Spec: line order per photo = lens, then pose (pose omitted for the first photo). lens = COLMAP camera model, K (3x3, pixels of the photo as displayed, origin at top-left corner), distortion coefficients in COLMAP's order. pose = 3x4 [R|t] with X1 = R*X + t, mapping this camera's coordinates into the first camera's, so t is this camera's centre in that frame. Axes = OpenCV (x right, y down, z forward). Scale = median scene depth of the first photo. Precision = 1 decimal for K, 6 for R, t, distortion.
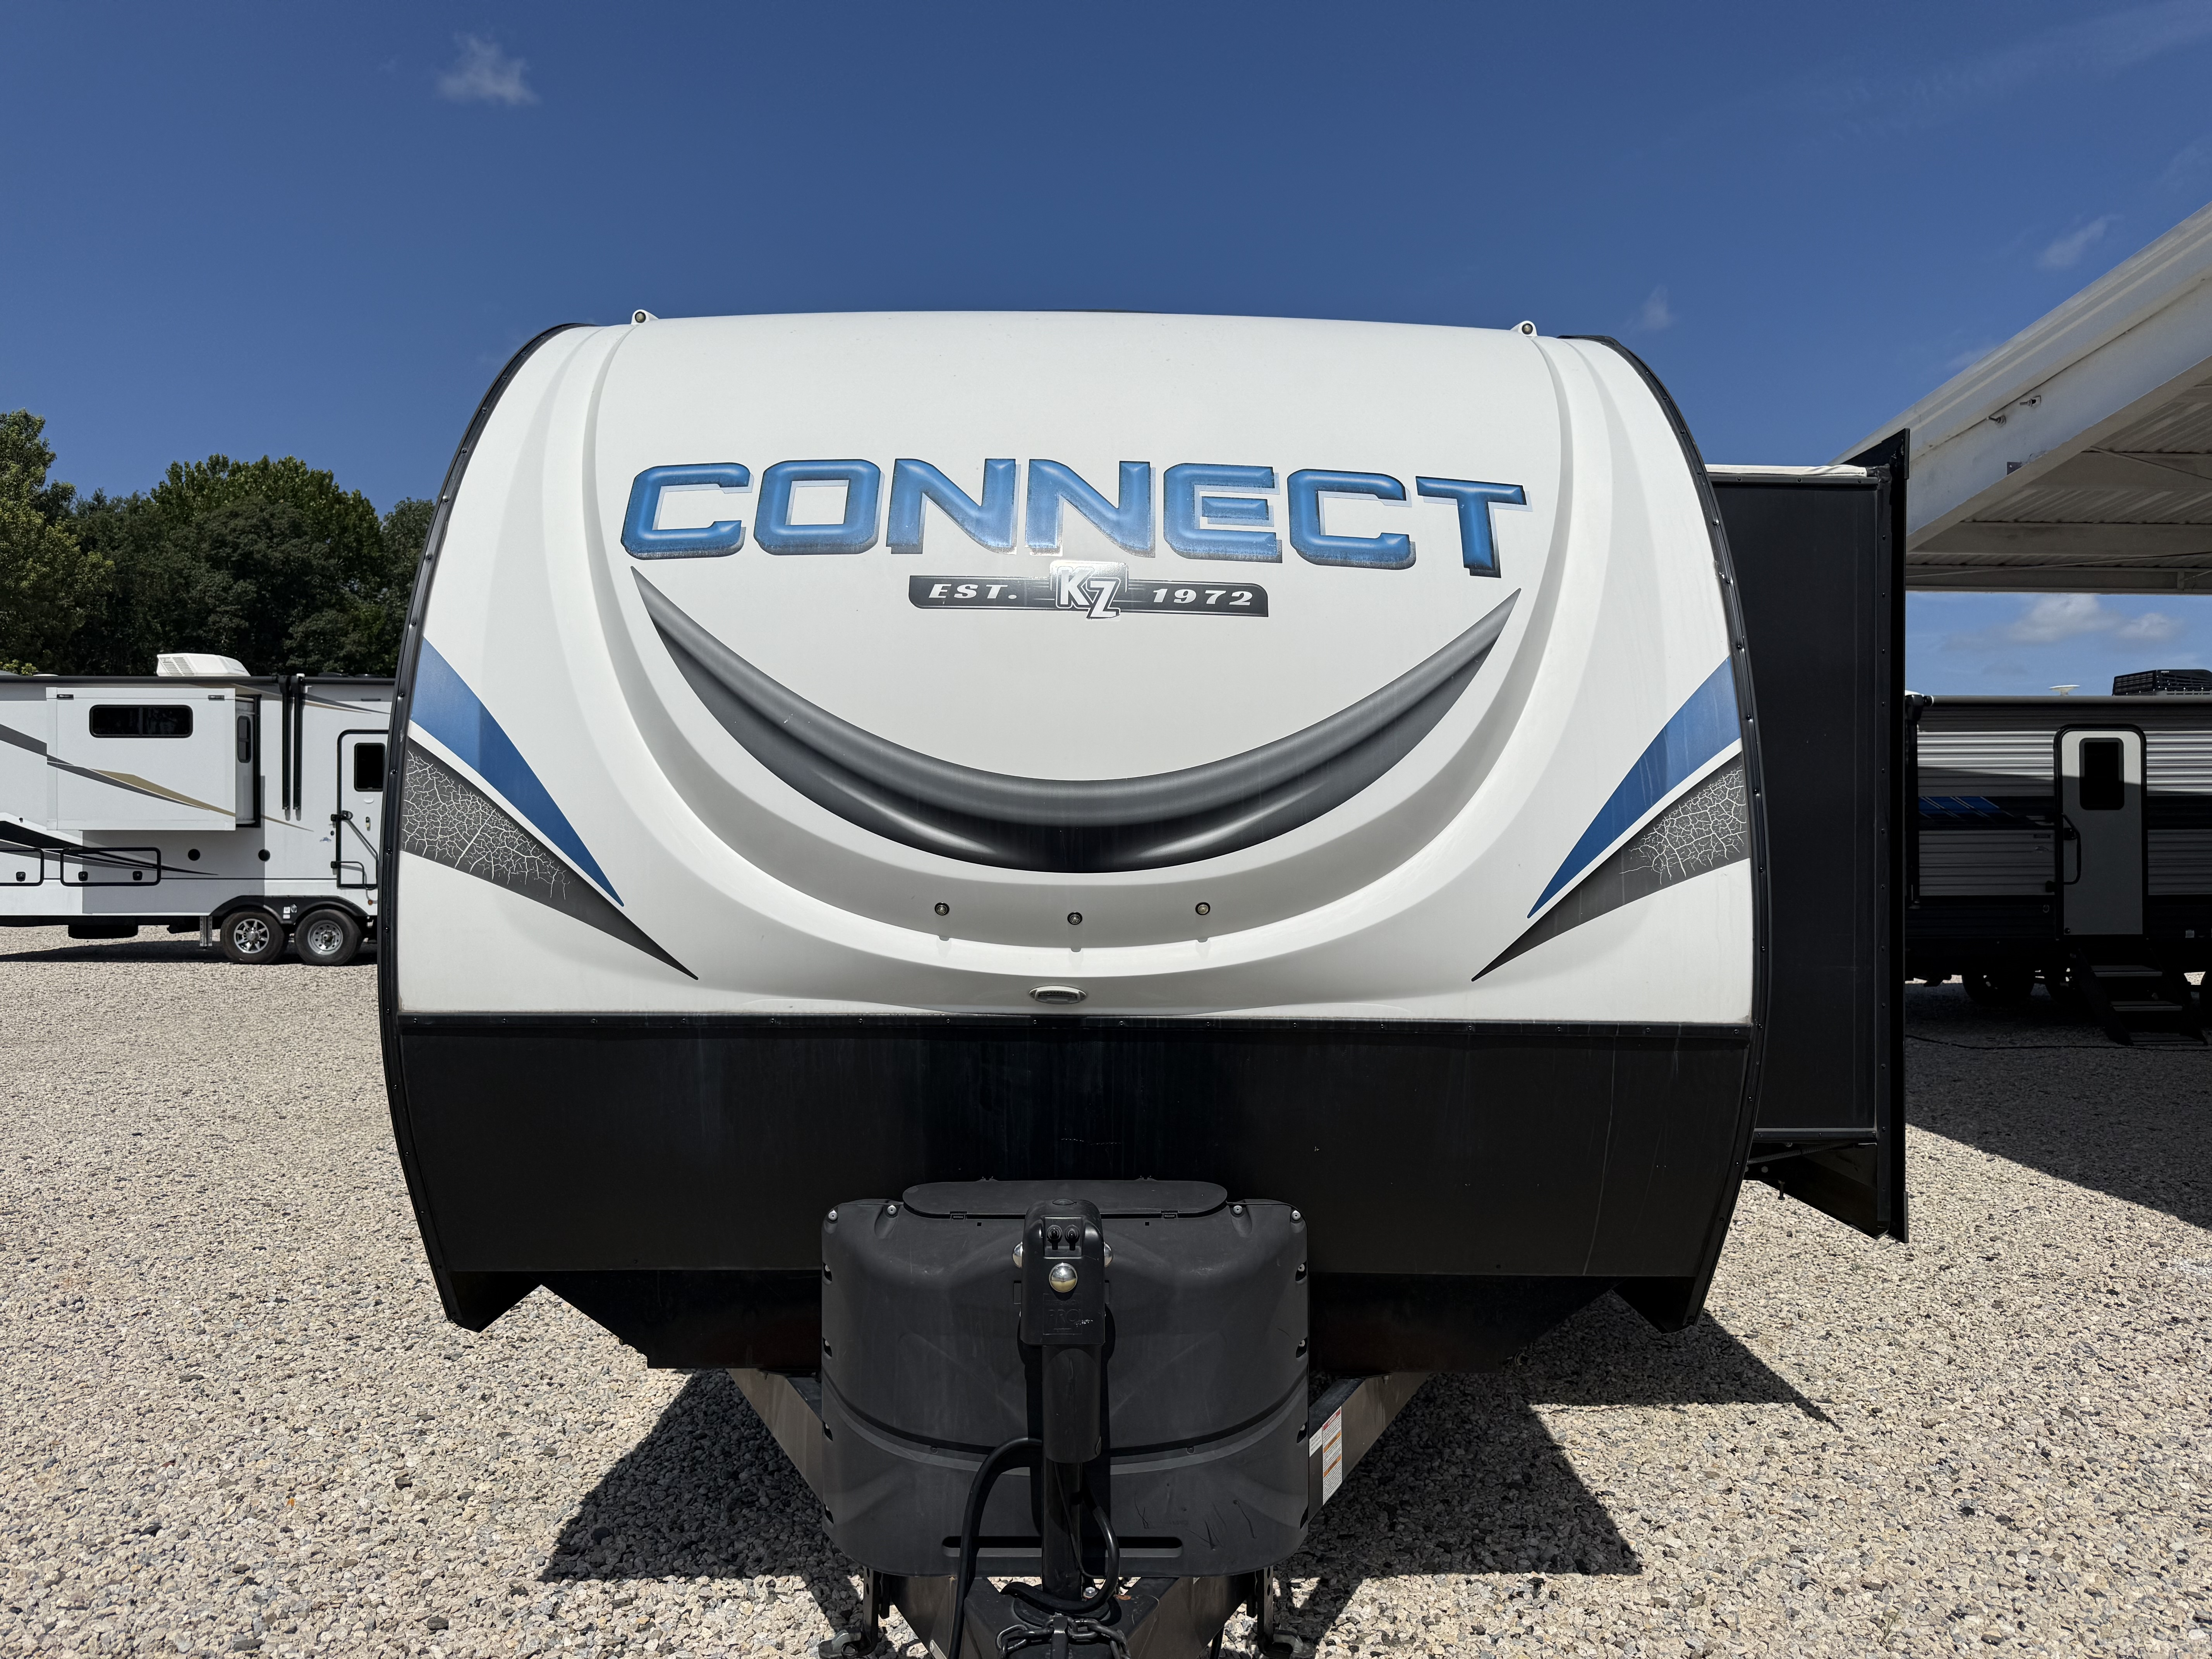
lens RADIAL K [[1565.5, 0, 1059.1], [0, 1565.5, 826.6], [0, 0, 1]] dist [0.055592, -0.073573]
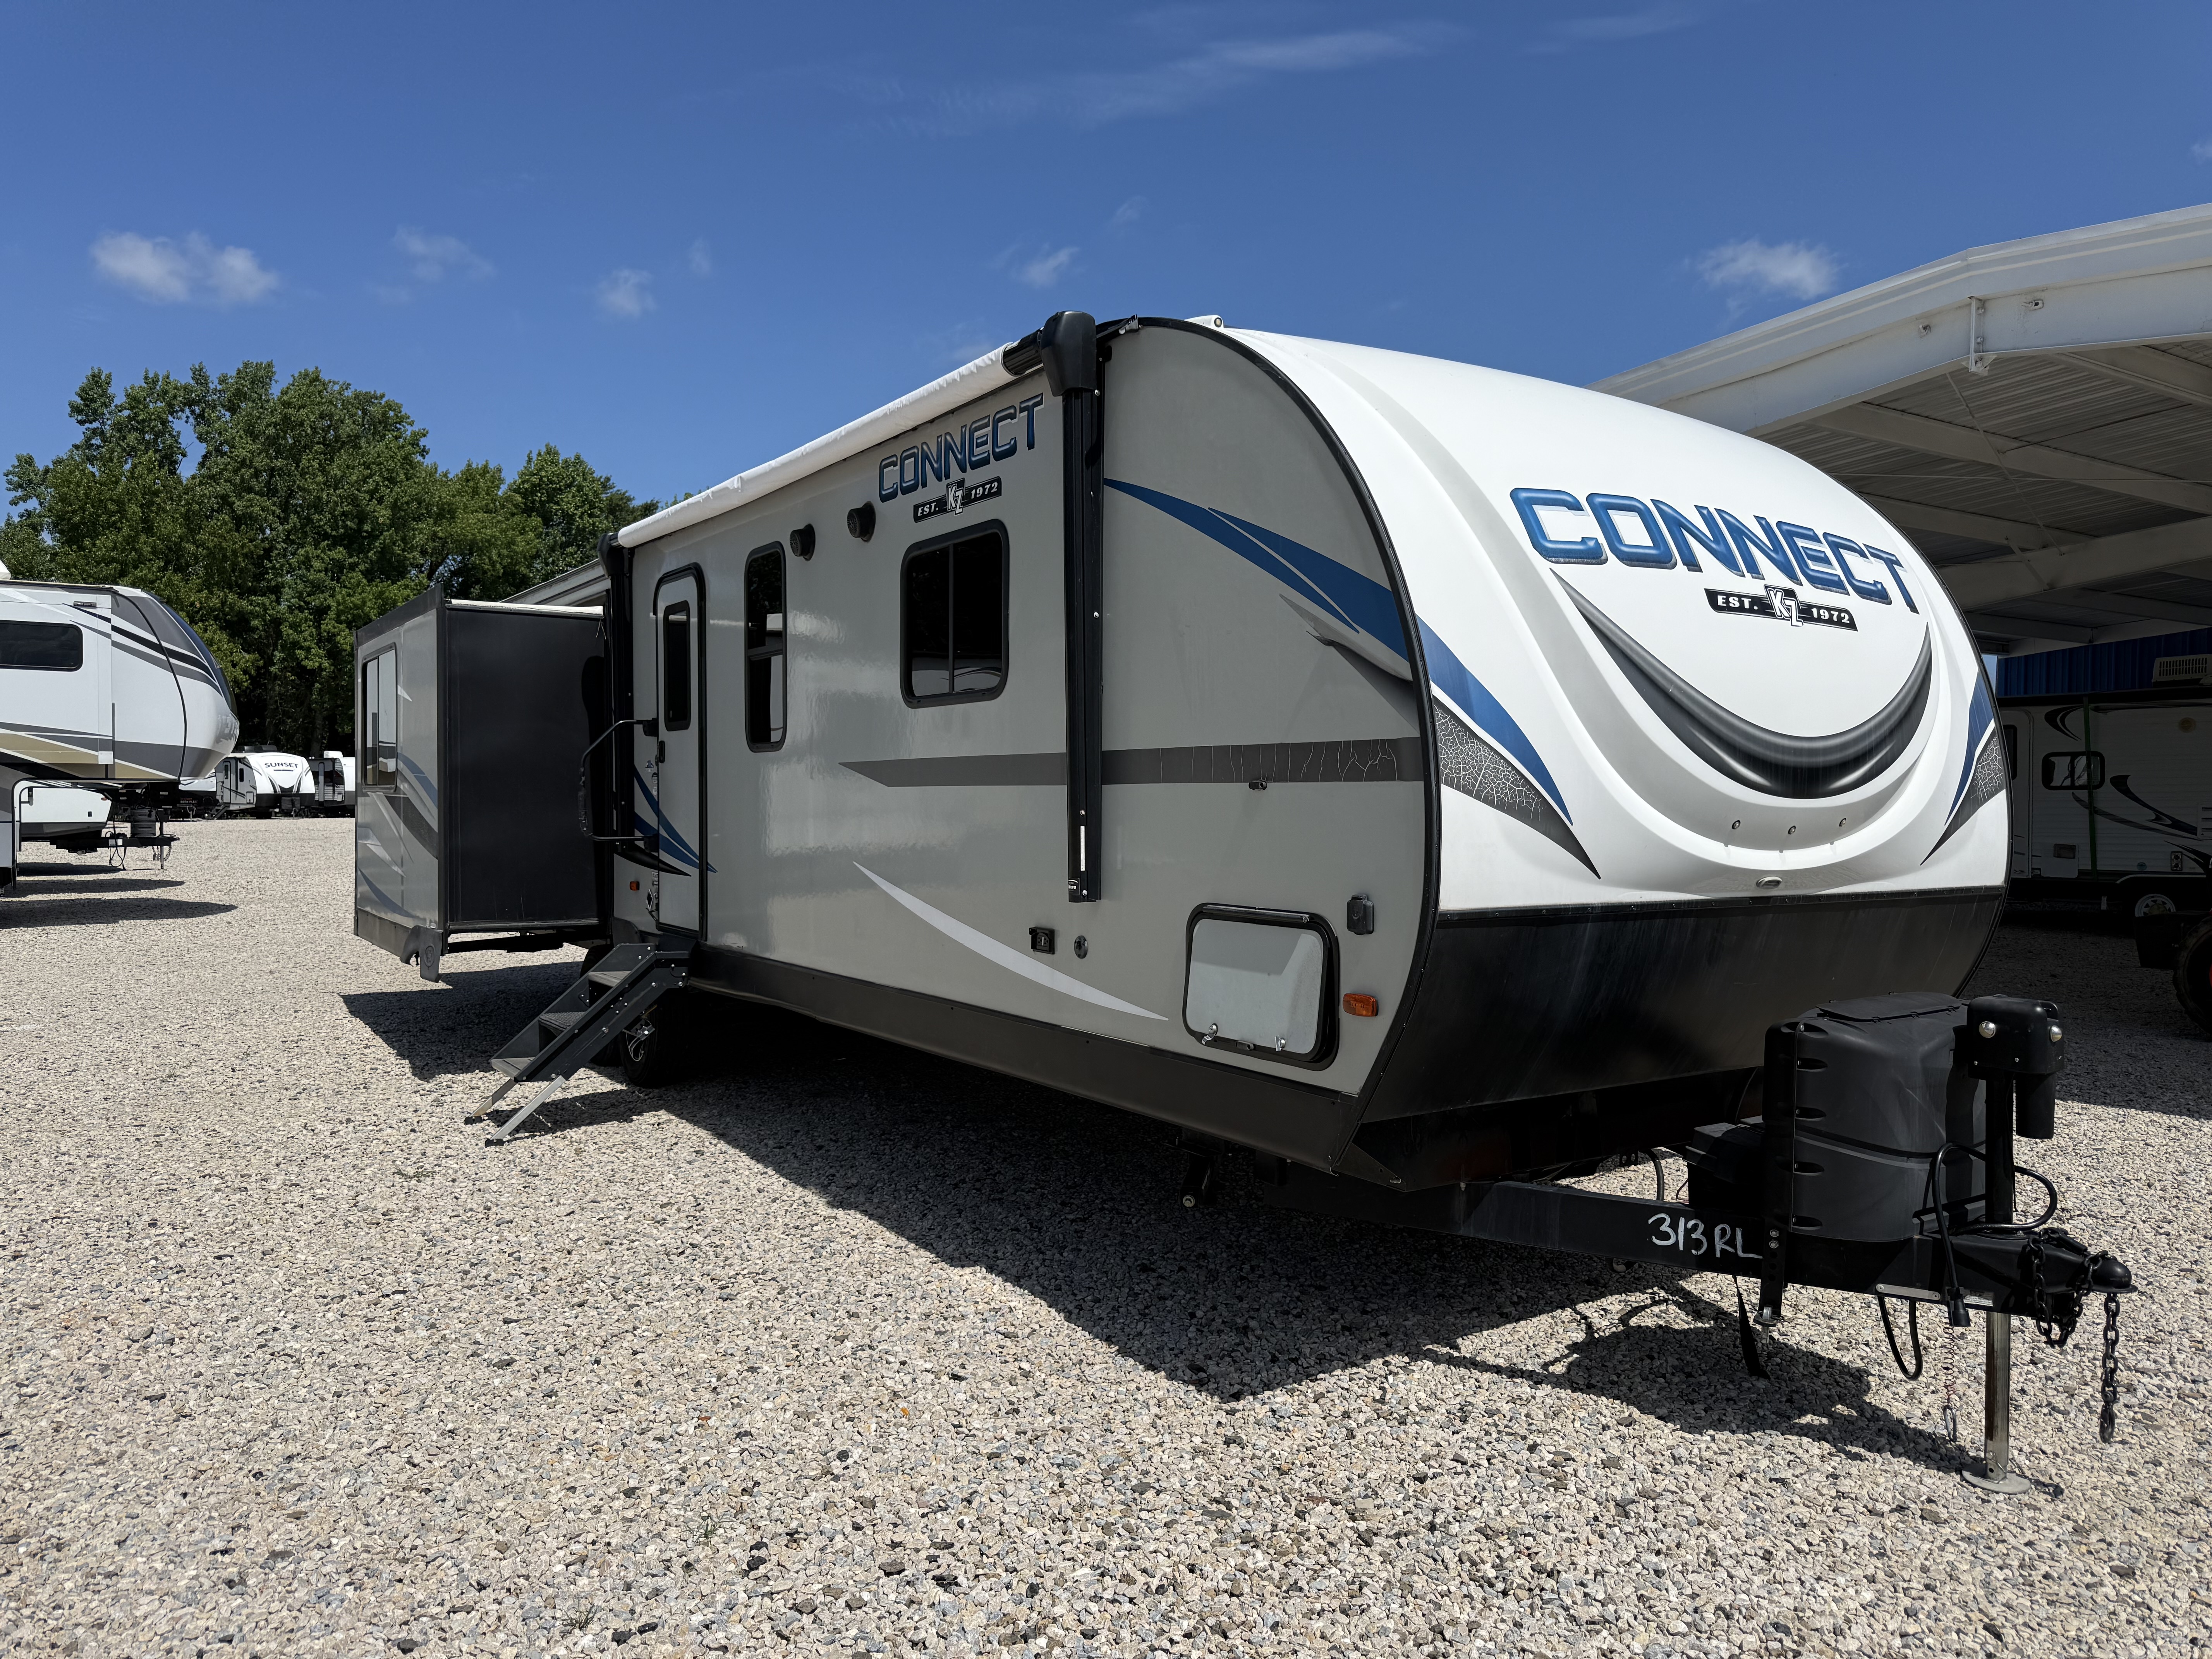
lens RADIAL K [[1565.5, 0, 1099.6], [0, 1565.5, 821.8], [0, 0, 1]] dist [0.055592, -0.073573]
pose [[0.838795, -0.012658, 0.544300, -1.284624], [-0.007185, 0.999385, 0.034314, 0.004493], [-0.544400, -0.032694, 0.838189, 0.097978]]
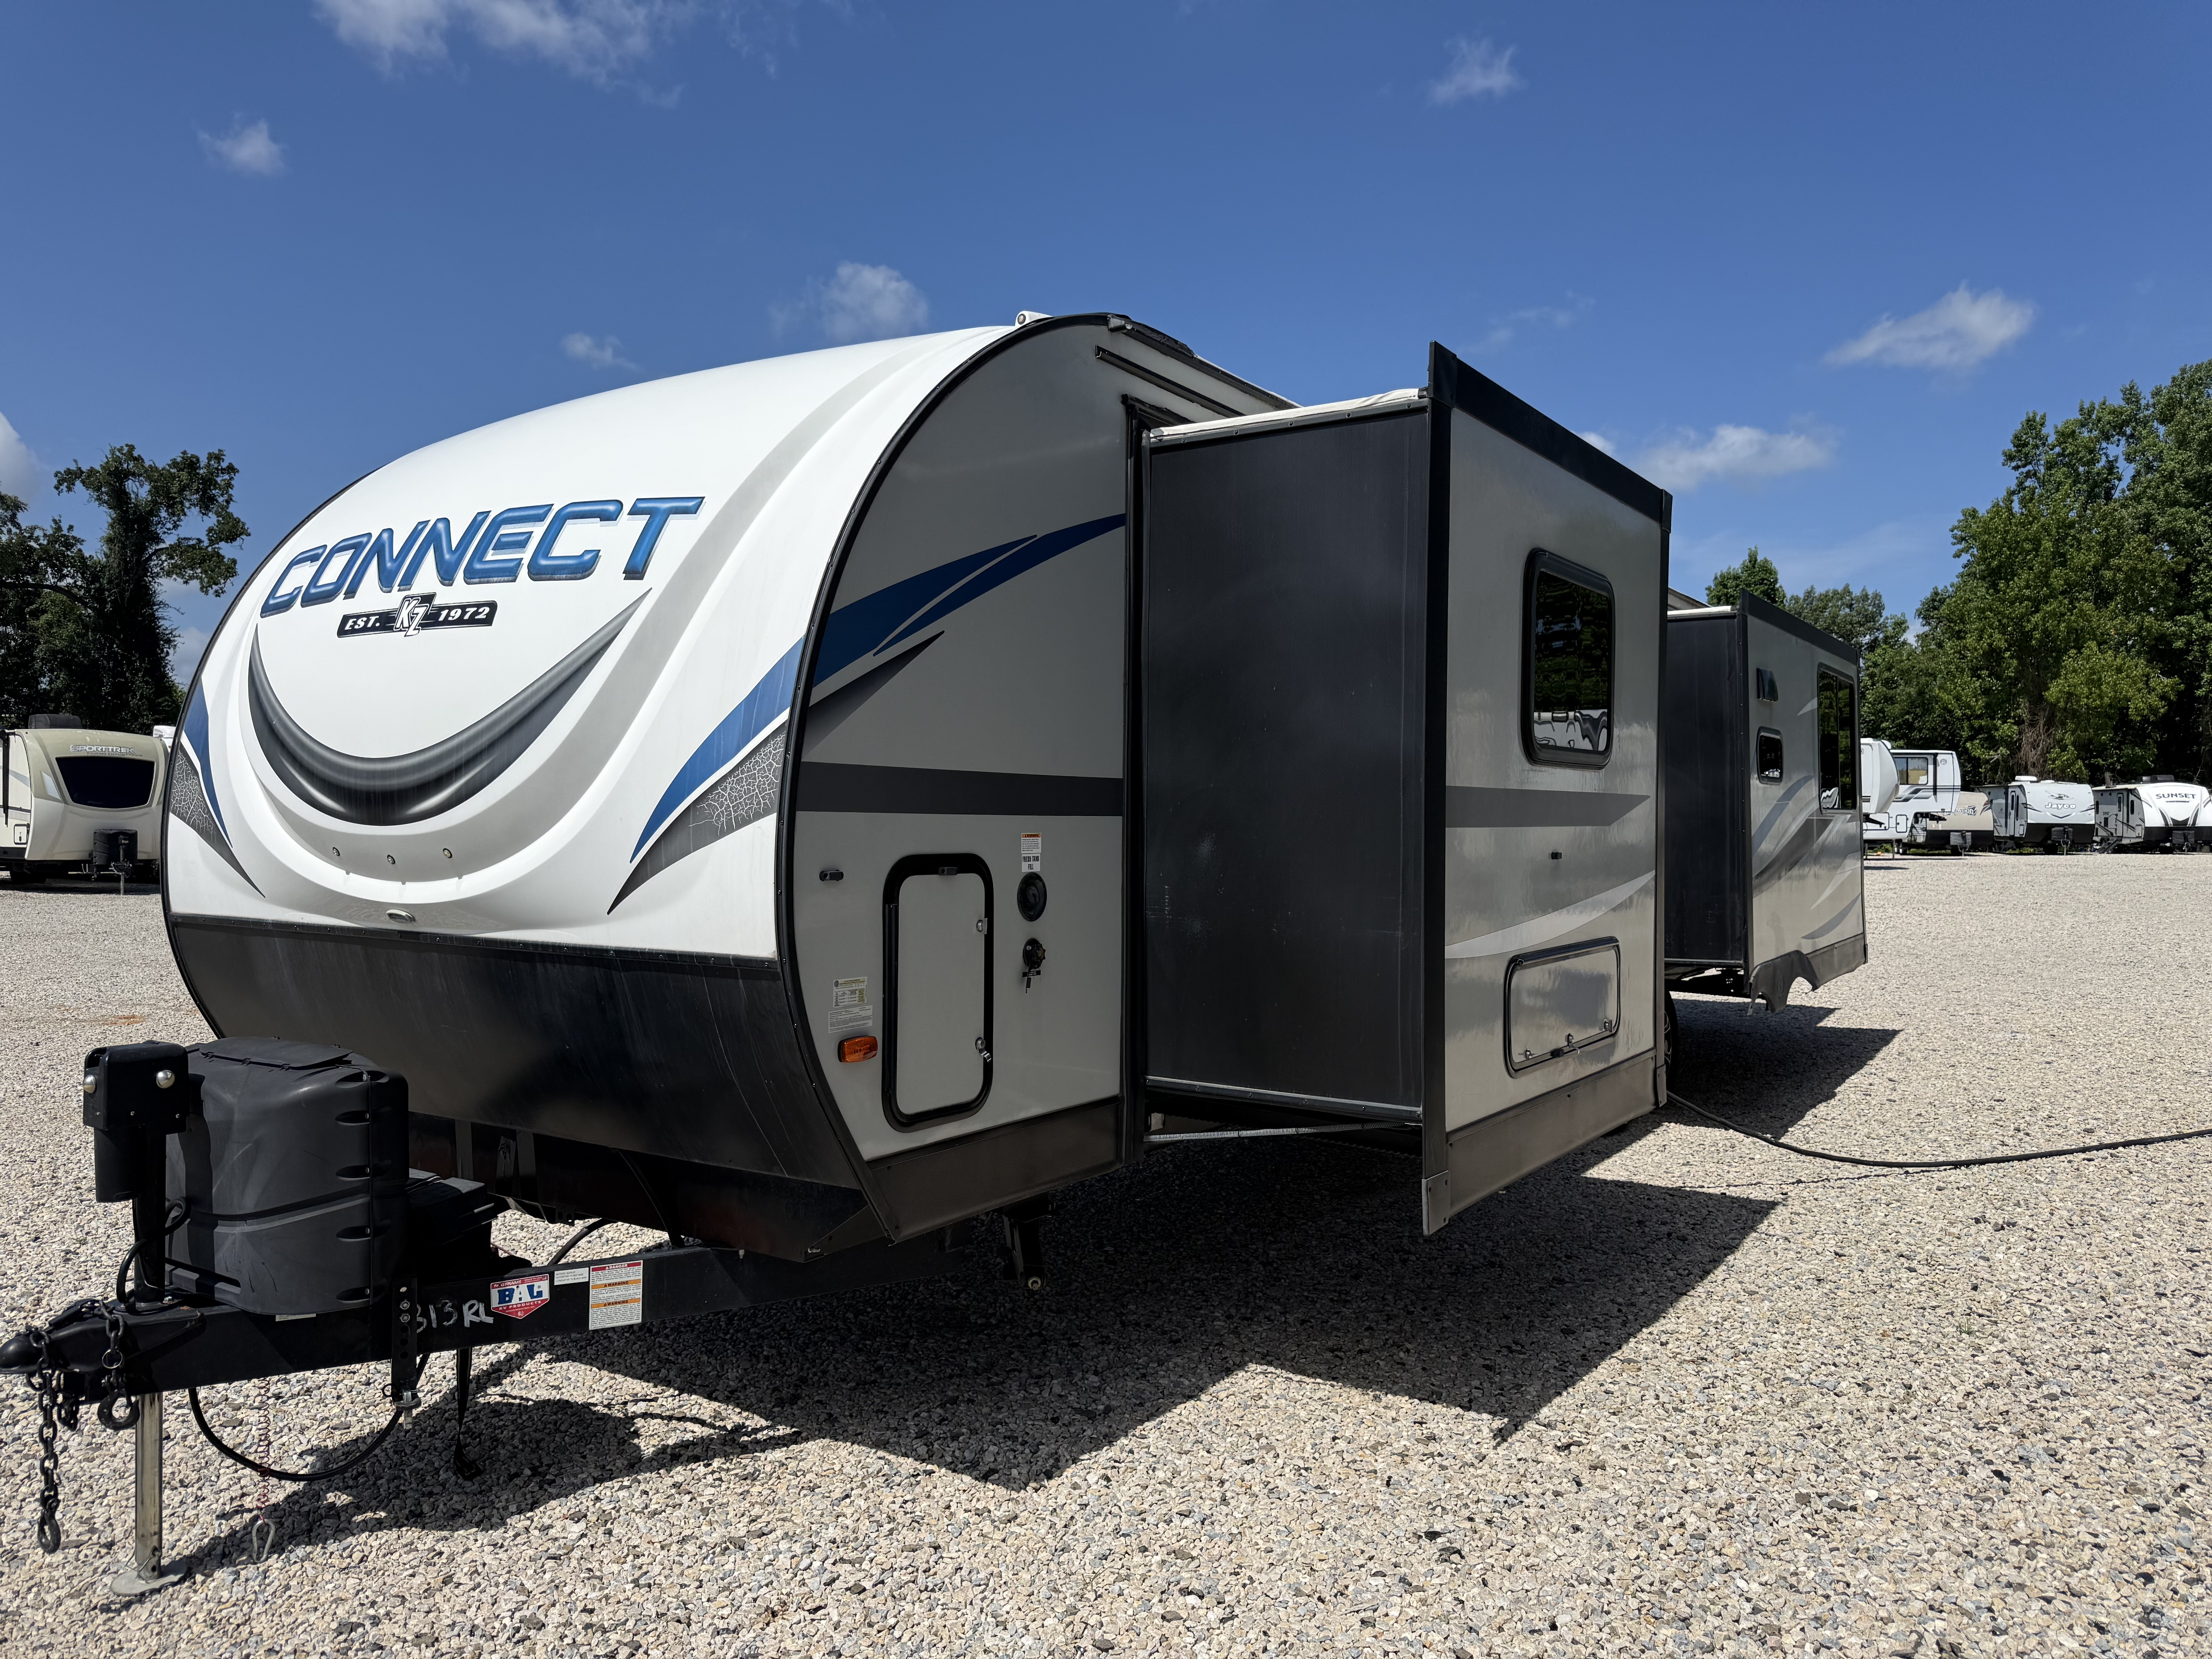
lens RADIAL K [[1565.5, 0, 1113.0], [0, 1565.5, 821.7], [0, 0, 1]] dist [0.055592, -0.073573]
pose [[0.829244, -0.000787, -0.558886, 1.231051], [0.009034, 0.999887, 0.011996, 0.014811], [0.558813, -0.014997, 0.829158, 0.201699]]
